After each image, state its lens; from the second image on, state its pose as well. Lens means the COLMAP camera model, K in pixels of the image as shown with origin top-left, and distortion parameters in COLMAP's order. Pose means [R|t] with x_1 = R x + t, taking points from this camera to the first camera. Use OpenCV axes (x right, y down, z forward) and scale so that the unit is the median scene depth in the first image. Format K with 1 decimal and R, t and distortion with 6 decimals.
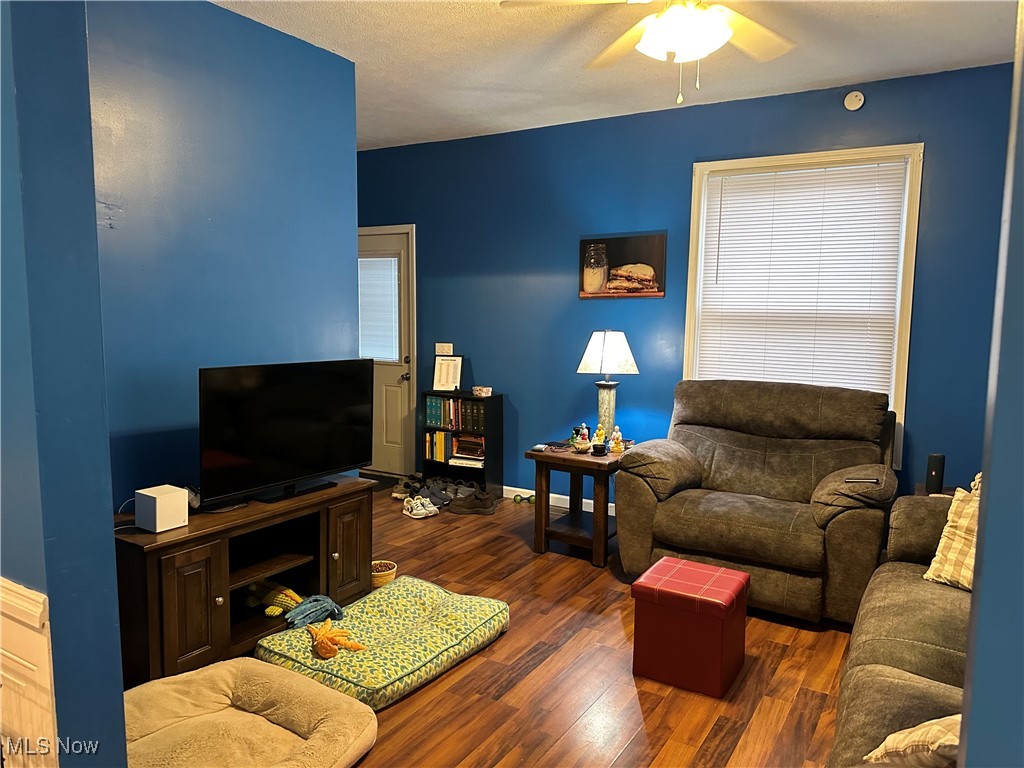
lens RADIAL K [[722.0, 0, 515.7], [0, 722.0, 384.9], [0, 0, 1]] dist [0.180401, -0.273463]
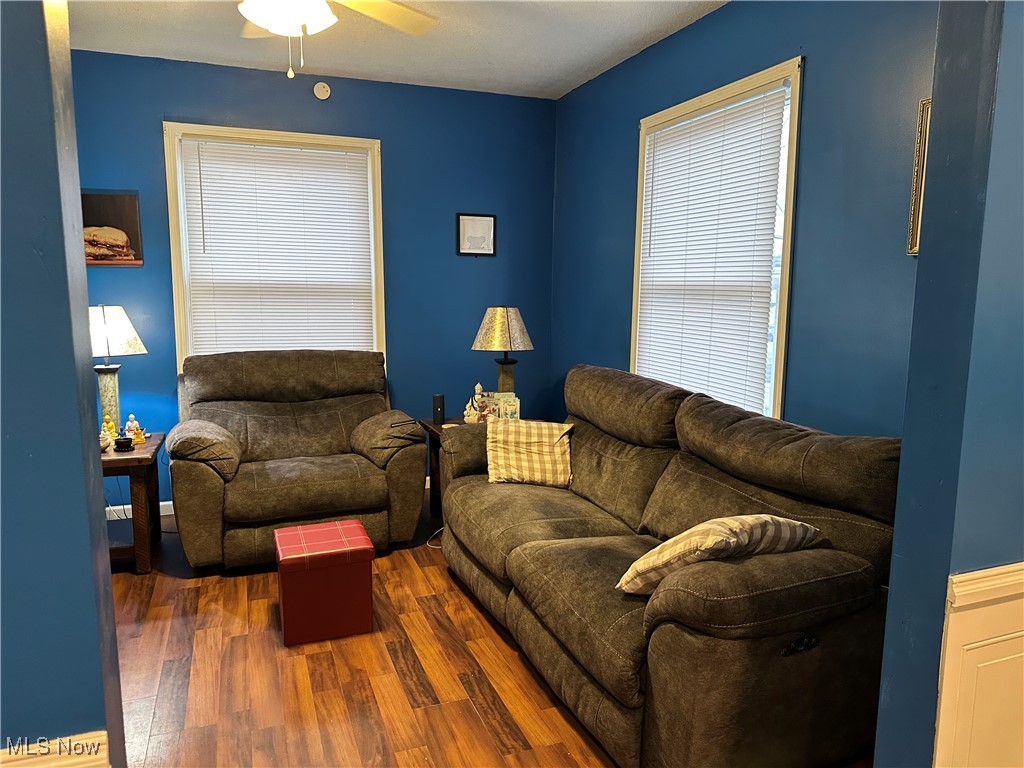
lens RADIAL K [[722.0, 0, 515.7], [0, 722.0, 384.9], [0, 0, 1]] dist [0.180401, -0.273463]
pose [[0.624983, -0.119273, 0.771473, -0.296511], [0.085524, 0.992772, 0.084202, -0.016608], [-0.775939, 0.013355, 0.630666, 0.090754]]
